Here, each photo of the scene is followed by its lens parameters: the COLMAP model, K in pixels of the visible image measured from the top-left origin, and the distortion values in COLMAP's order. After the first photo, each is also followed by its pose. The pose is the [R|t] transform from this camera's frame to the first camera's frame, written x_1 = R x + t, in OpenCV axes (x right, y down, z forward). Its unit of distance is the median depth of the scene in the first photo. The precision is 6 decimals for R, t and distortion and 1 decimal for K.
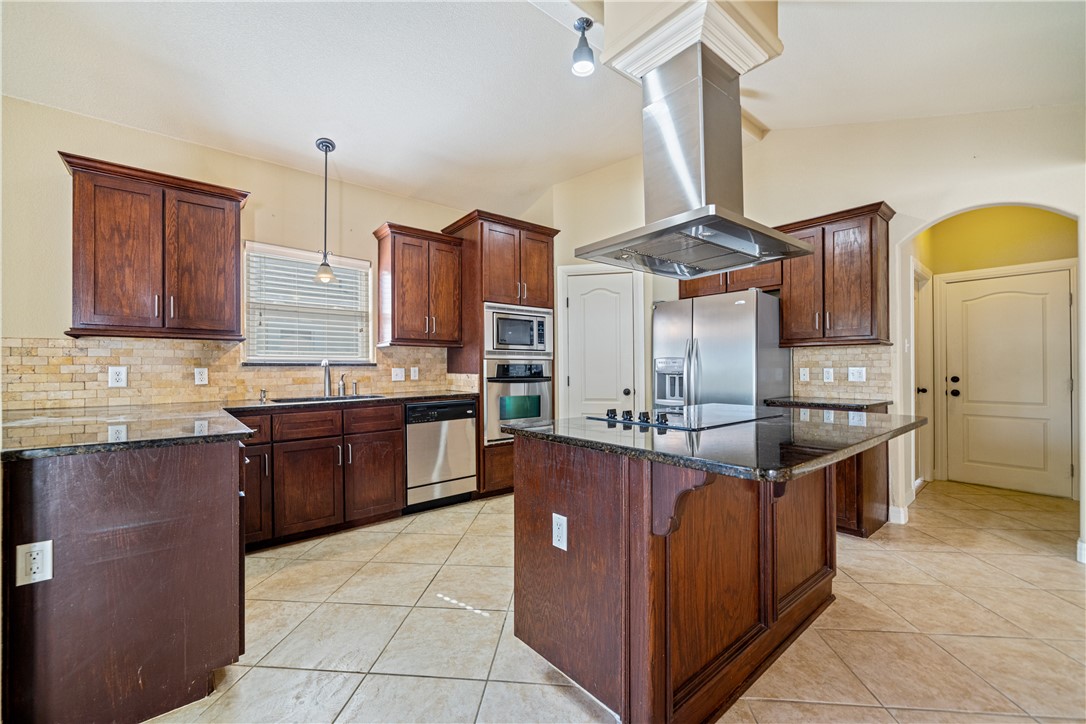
lens RADIAL K [[438.4, 0, 519.5], [0, 438.4, 367.8], [0, 0, 1]] dist [0.004395, -0.000575]
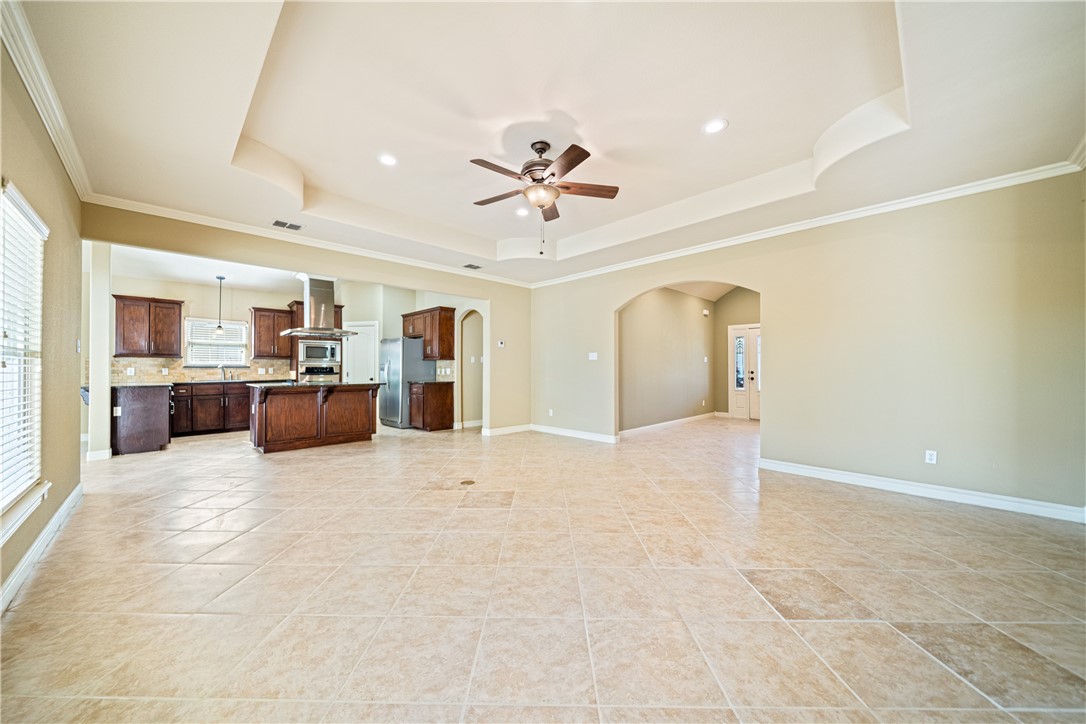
lens RADIAL K [[403.8, 0, 540.6], [0, 403.8, 364.8], [0, 0, 1]] dist [-0.002836, 0.000029]
pose [[0.996501, 0.002386, 0.083543, 1.137826], [-0.001747, 0.999969, -0.007724, -0.005473], [-0.083559, 0.007551, 0.996474, -1.374105]]
